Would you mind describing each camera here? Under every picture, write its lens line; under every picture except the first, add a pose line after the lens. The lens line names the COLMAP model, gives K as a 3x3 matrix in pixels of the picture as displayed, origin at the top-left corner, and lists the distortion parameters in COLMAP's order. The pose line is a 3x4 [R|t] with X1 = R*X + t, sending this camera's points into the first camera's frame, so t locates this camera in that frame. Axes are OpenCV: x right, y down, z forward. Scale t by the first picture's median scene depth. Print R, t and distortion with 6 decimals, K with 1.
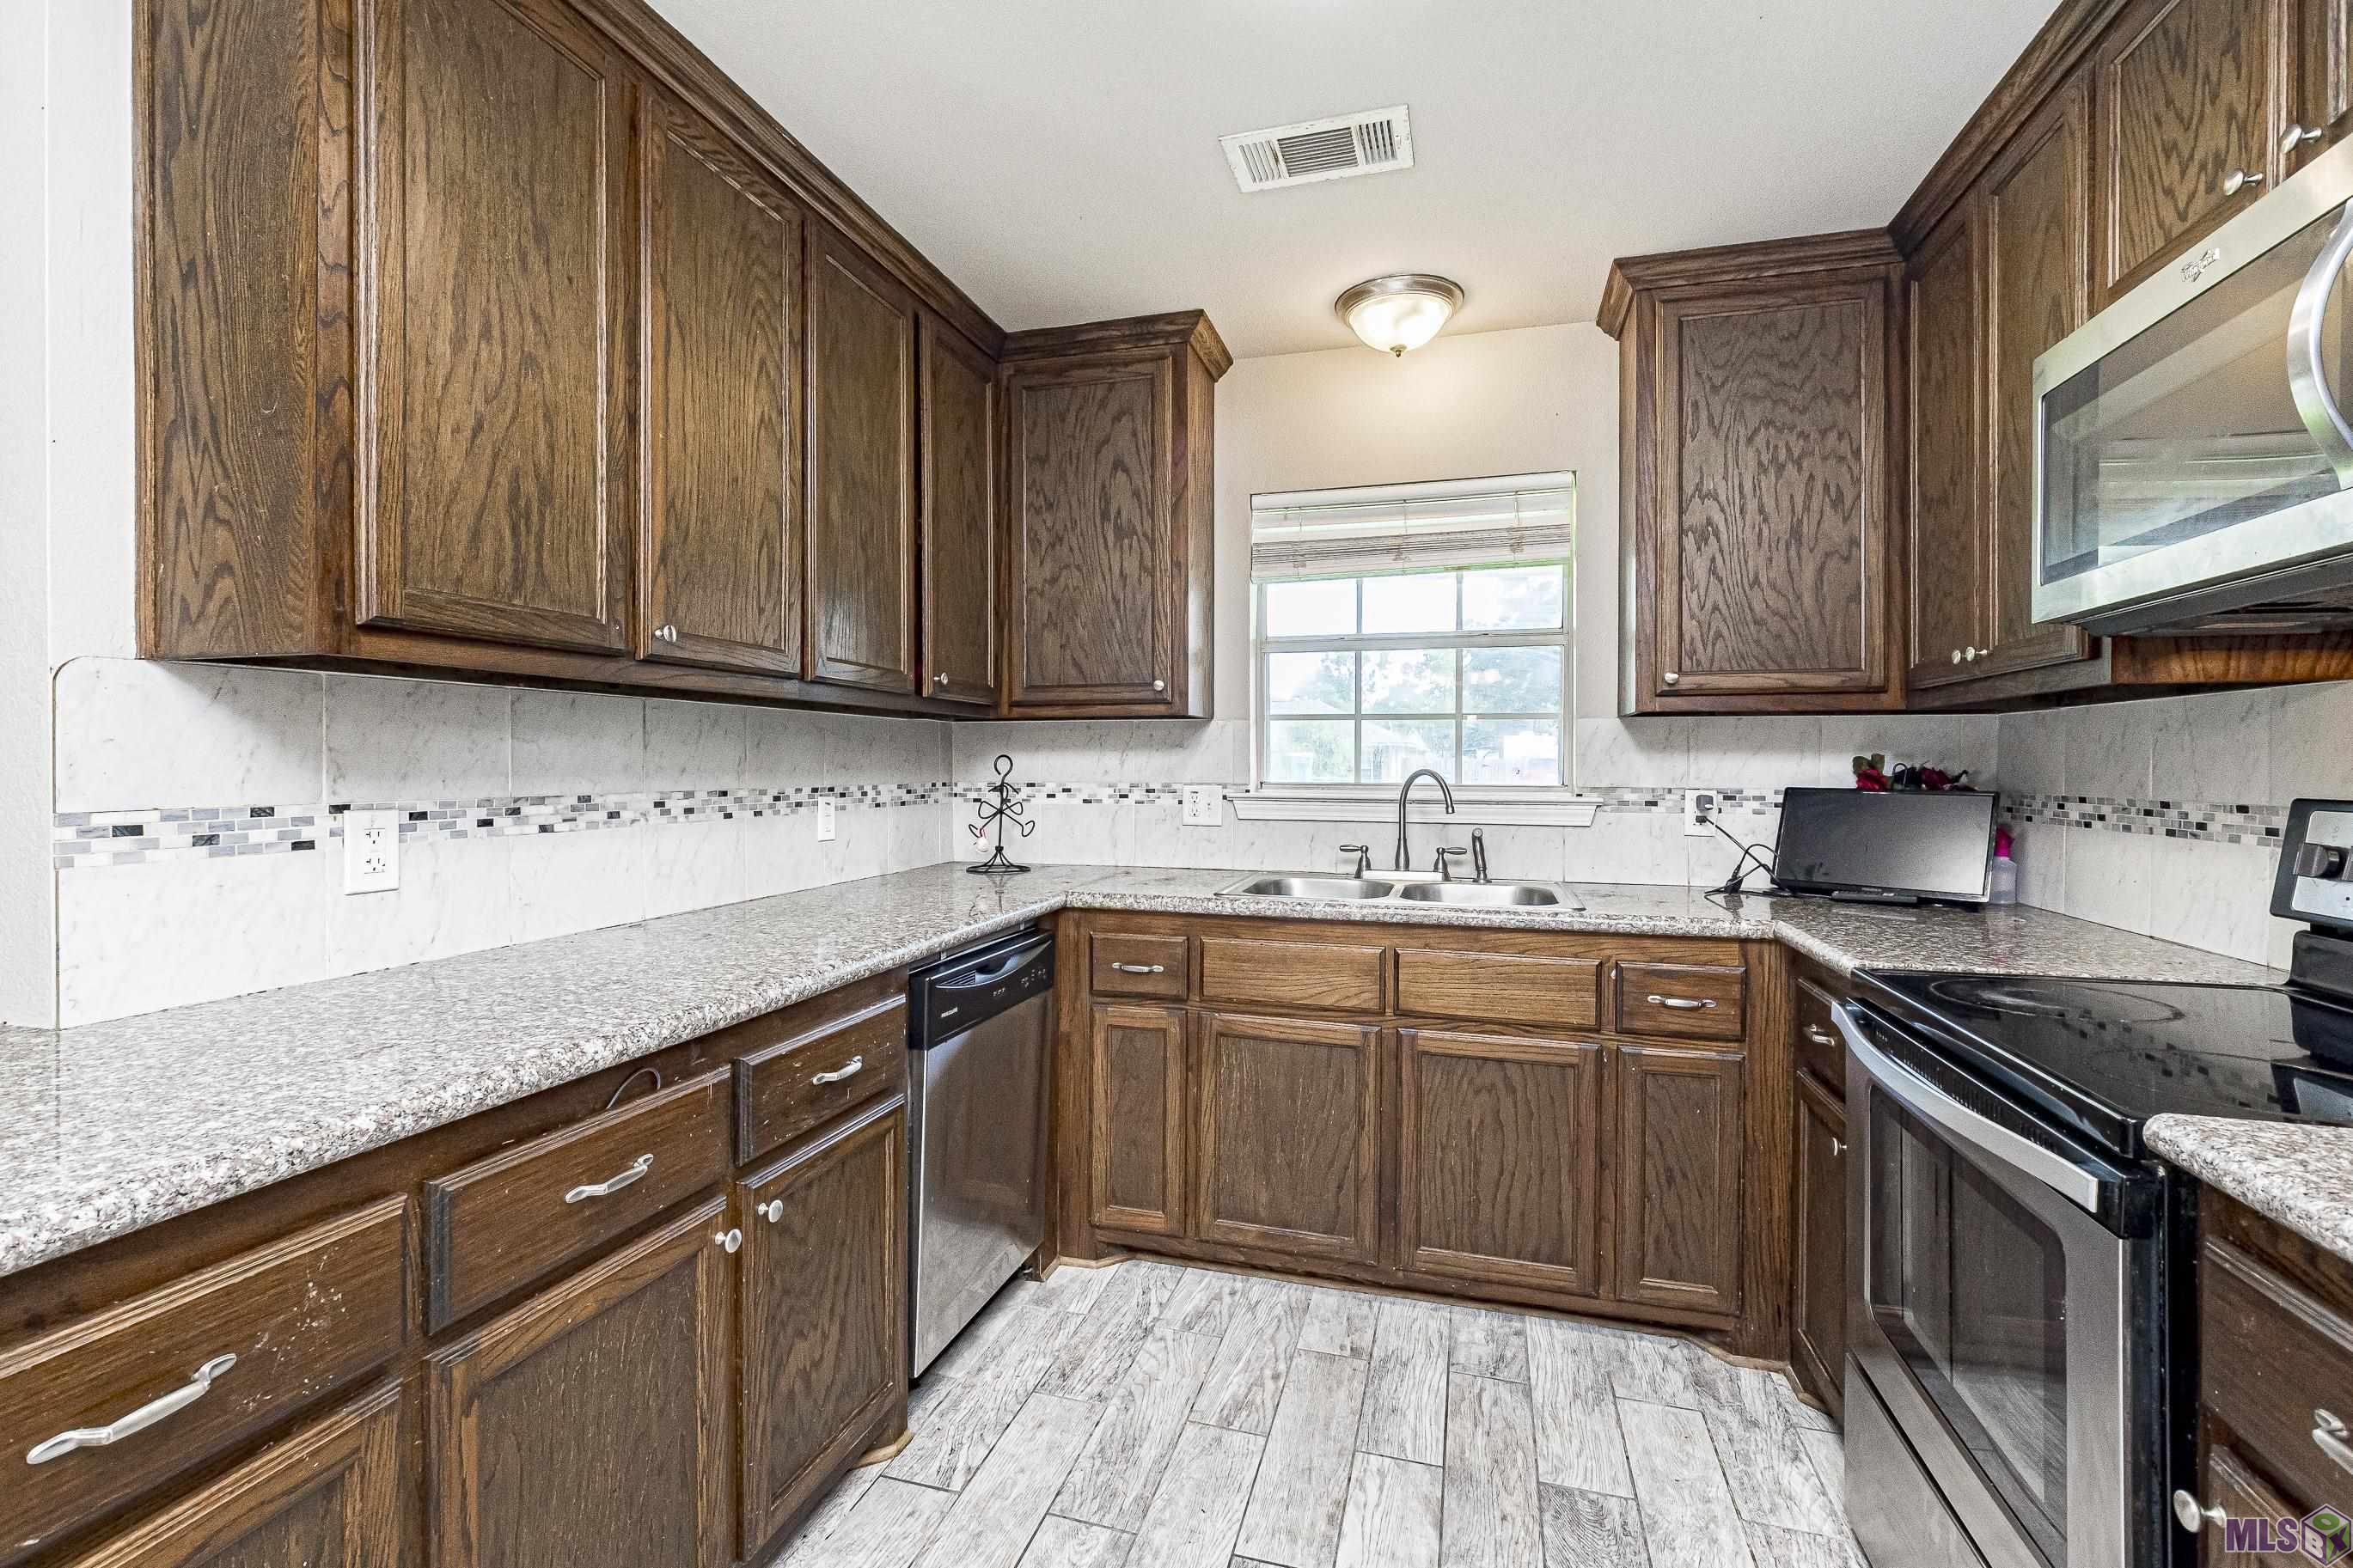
lens RADIAL K [[1014.2, 0, 1136.8], [0, 1014.2, 763.0], [0, 0, 1]] dist [0.003271, 0.000277]
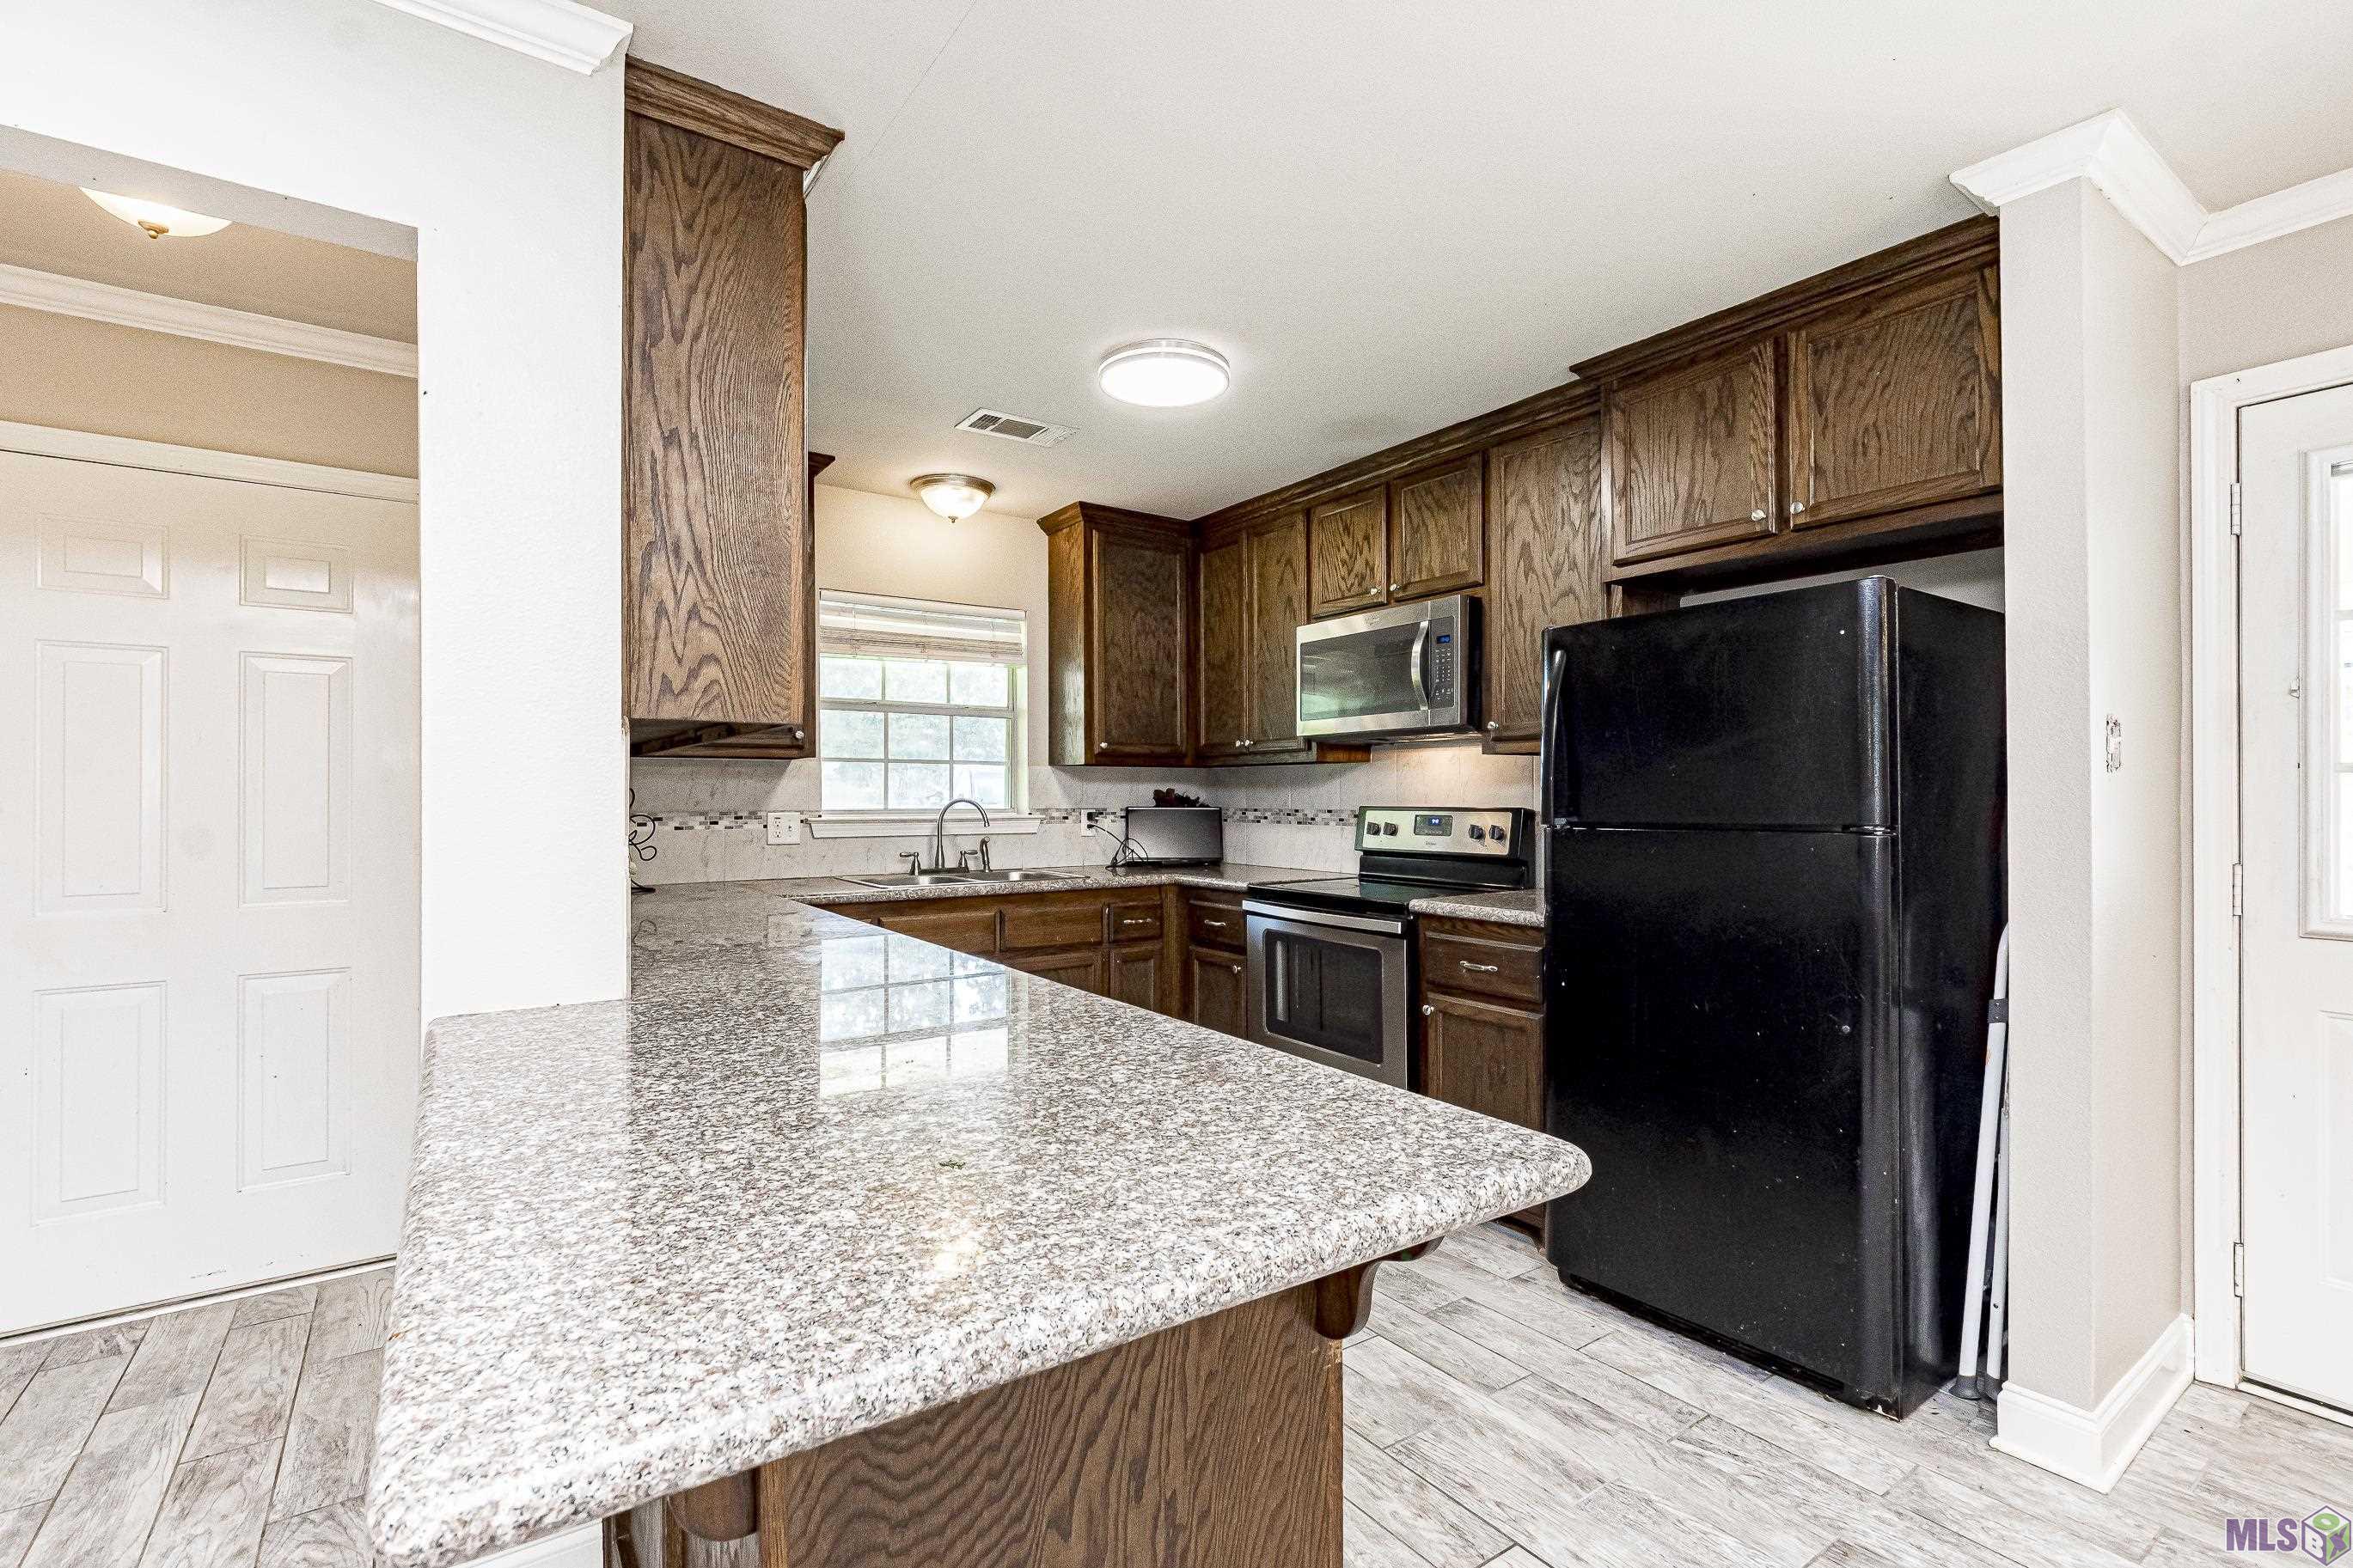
lens RADIAL K [[1032.6, 0, 1086.7], [0, 1032.6, 792.5], [0, 0, 1]] dist [-0.000492, -0.000181]
pose [[0.666359, -0.002131, 0.745628, -0.849282], [0.002627, 0.999996, 0.000510, -0.003205], [-0.745626, 0.001619, 0.666363, -0.178628]]
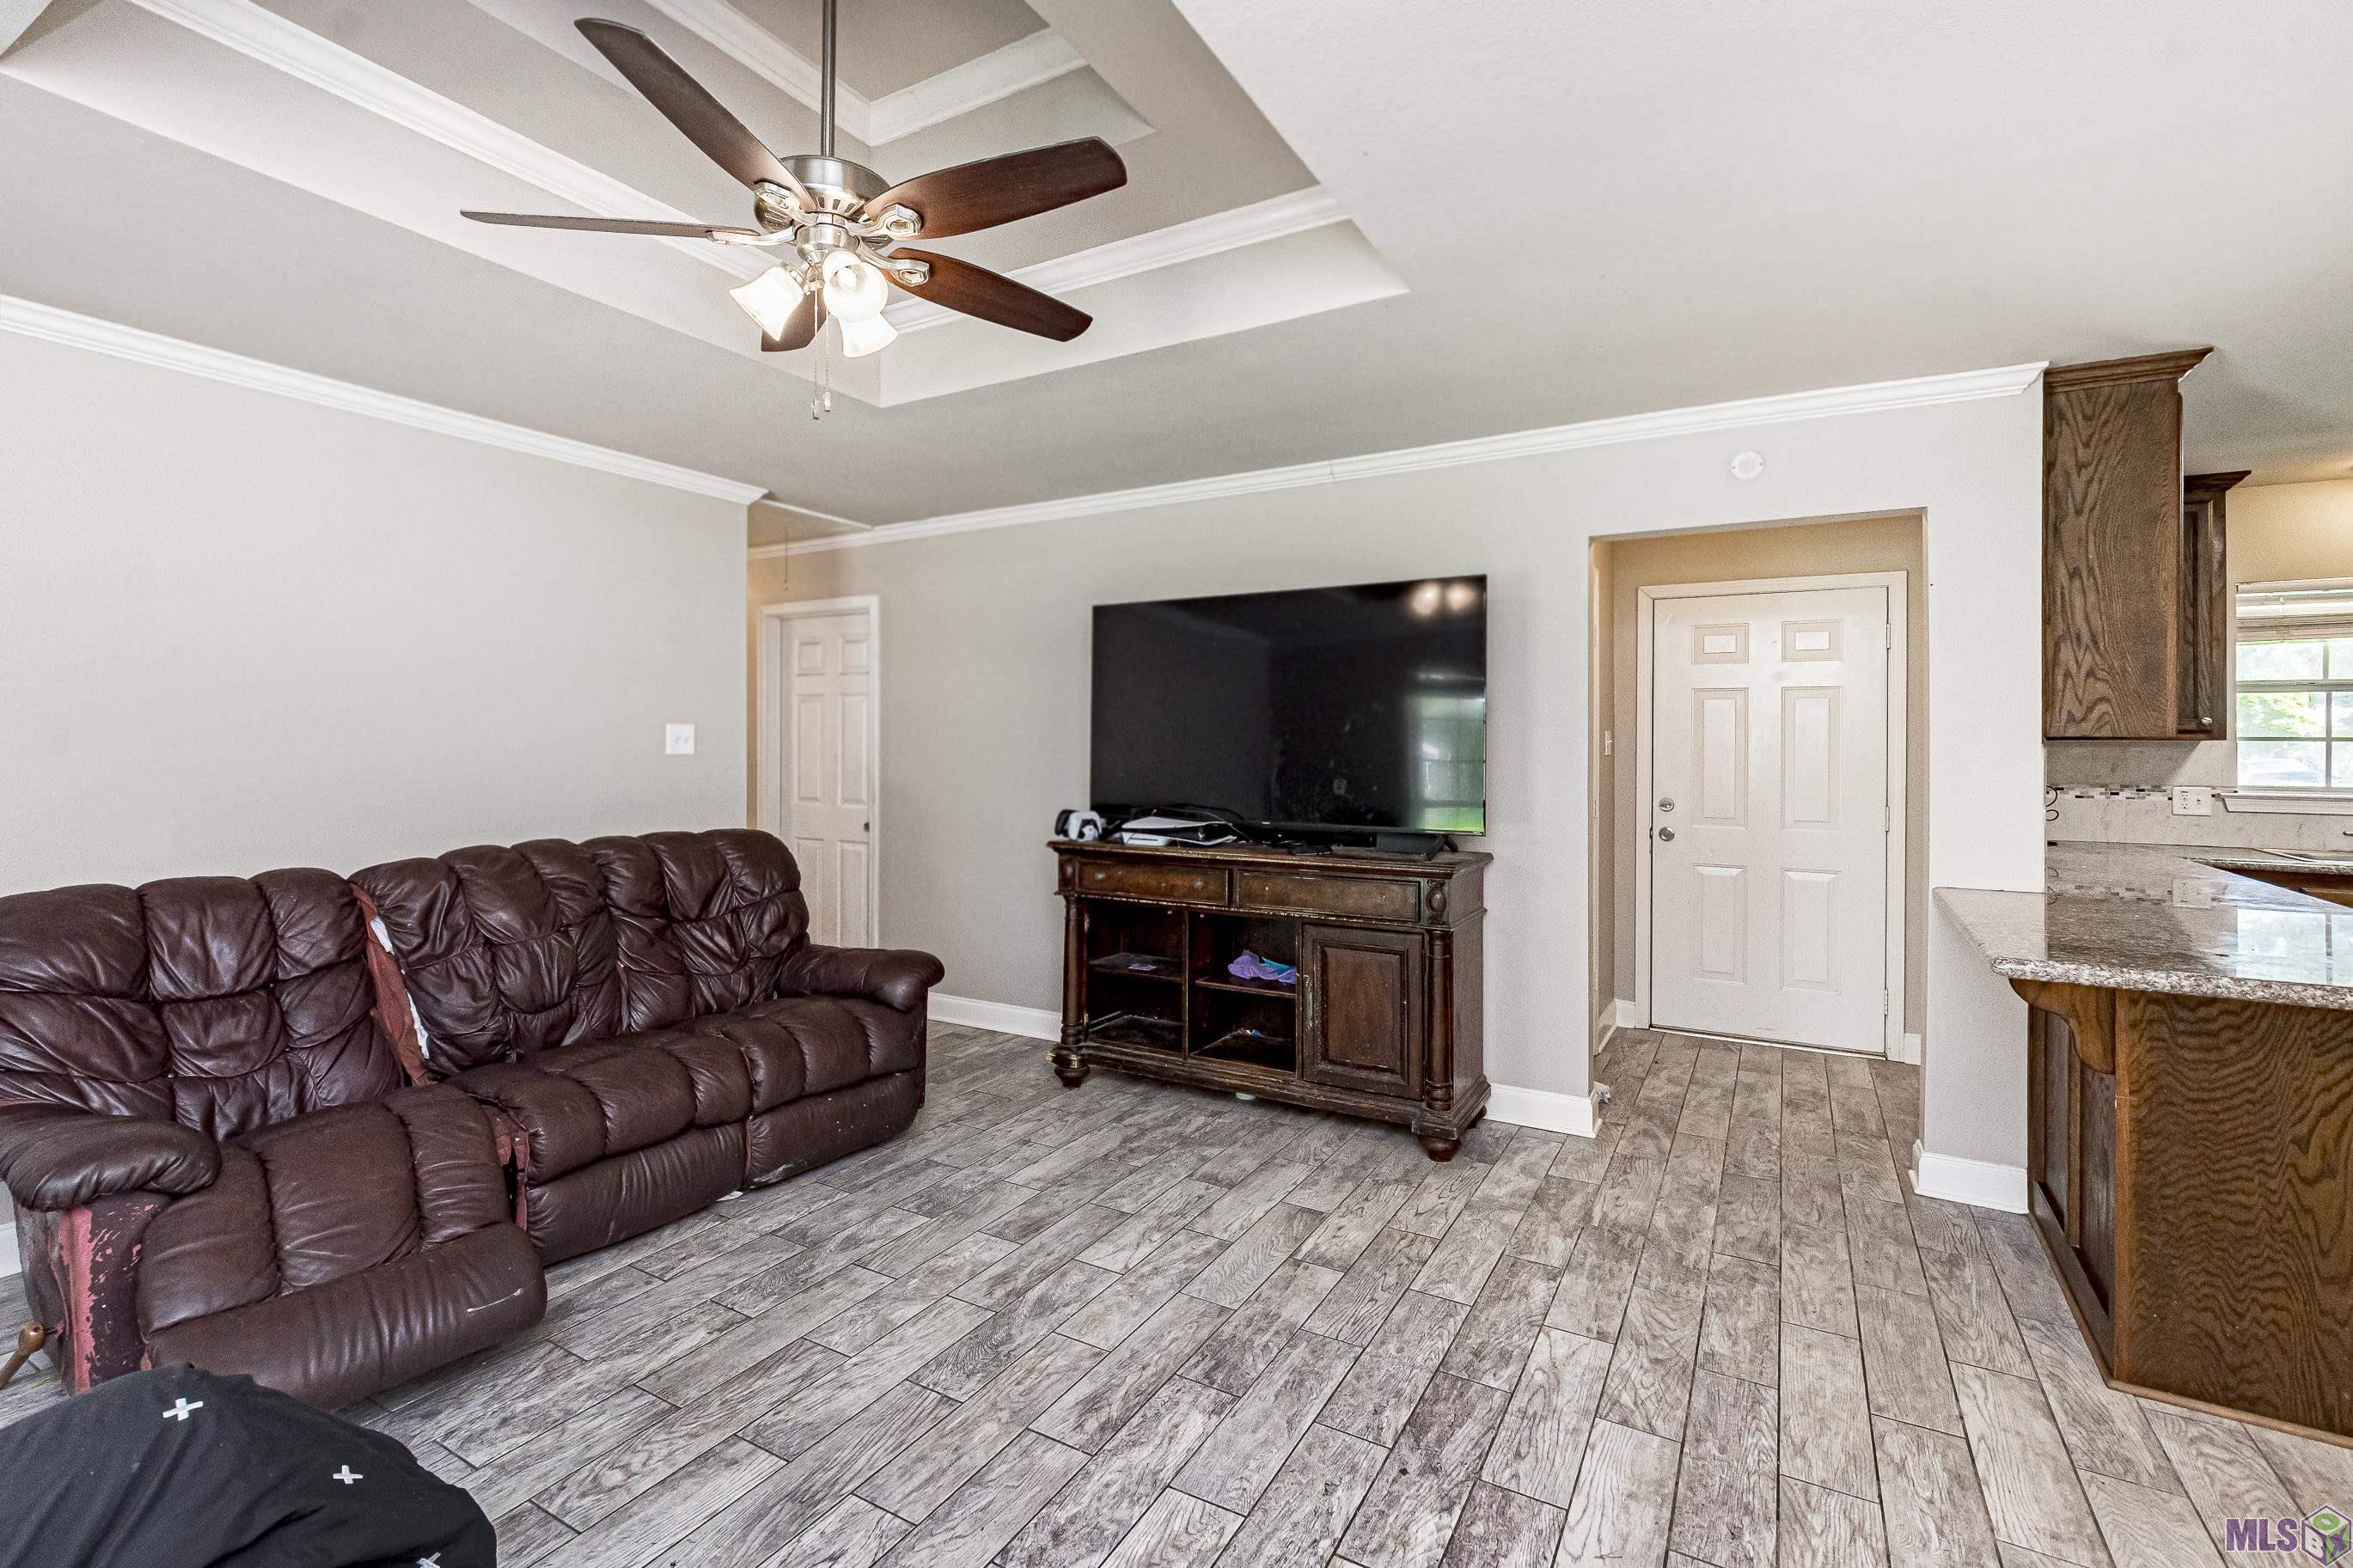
lens RADIAL K [[996.1, 0, 1232.8], [0, 996.1, 741.2], [0, 0, 1]] dist [-0.001892, 0.000018]
pose [[0.971636, 0.000994, -0.236478, -1.209093], [-0.002347, 0.999982, -0.005440, -0.041698], [0.236469, 0.005841, 0.971622, -0.891293]]
